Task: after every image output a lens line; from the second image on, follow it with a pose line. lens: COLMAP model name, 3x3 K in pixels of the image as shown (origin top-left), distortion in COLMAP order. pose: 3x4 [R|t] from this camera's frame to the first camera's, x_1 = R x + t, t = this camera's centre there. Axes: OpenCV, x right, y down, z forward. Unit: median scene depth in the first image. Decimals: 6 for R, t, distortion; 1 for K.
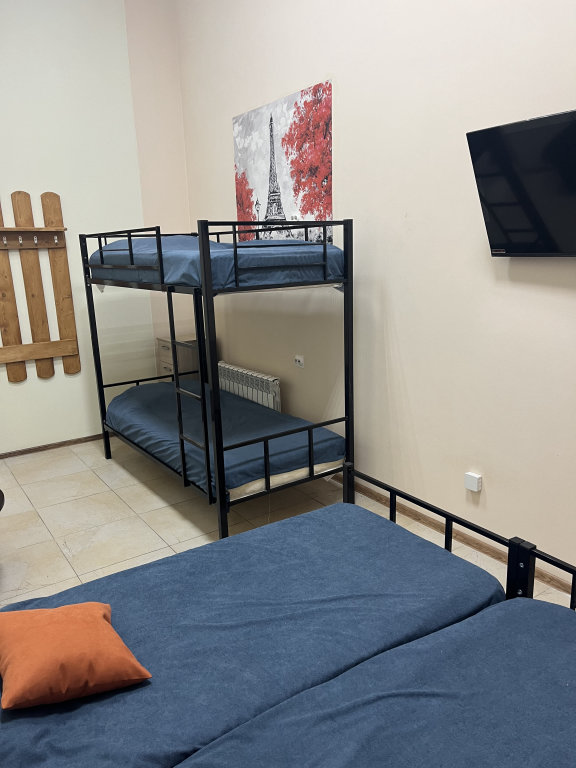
lens RADIAL K [[565.2, 0, 288.0], [0, 565.2, 384.0], [0, 0, 1]] dist [0.113336, -0.138674]
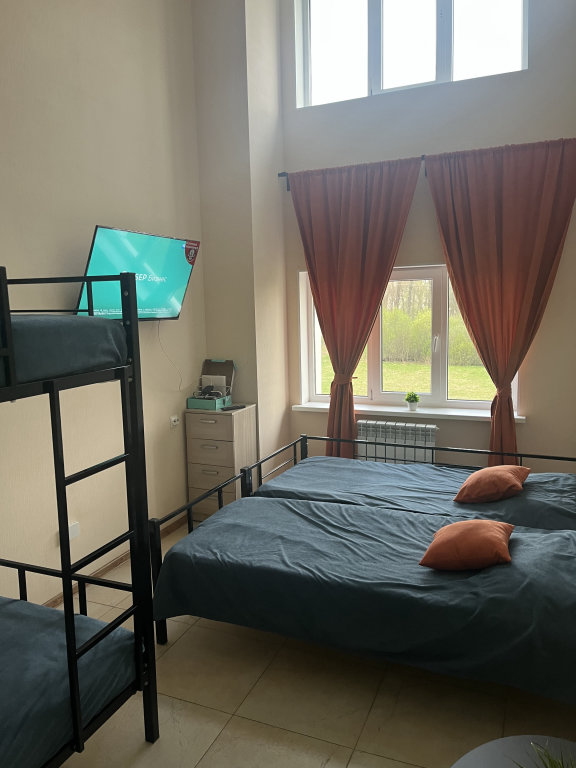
lens RADIAL K [[565.2, 0, 288.0], [0, 565.2, 384.0], [0, 0, 1]] dist [0.113336, -0.138674]
pose [[-0.520585, -0.079562, 0.850094, -0.768867], [0.236167, 0.943384, 0.232919, -0.240244], [-0.820497, 0.322019, -0.472322, 1.068493]]
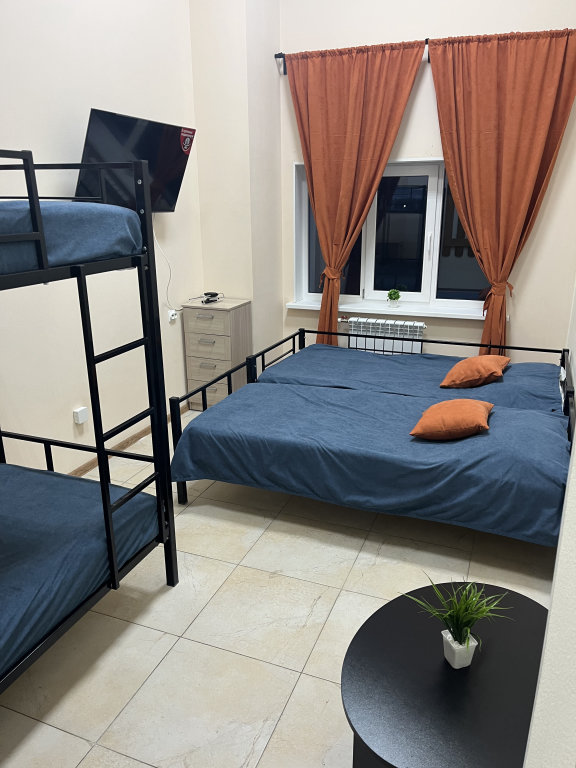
lens RADIAL K [[565.2, 0, 288.0], [0, 565.2, 384.0], [0, 0, 1]] dist [0.113336, -0.138674]
pose [[-0.544292, -0.224738, 0.808232, -0.801843], [0.219353, 0.891801, 0.395695, -0.245951], [-0.809710, 0.392662, -0.436103, 1.121865]]
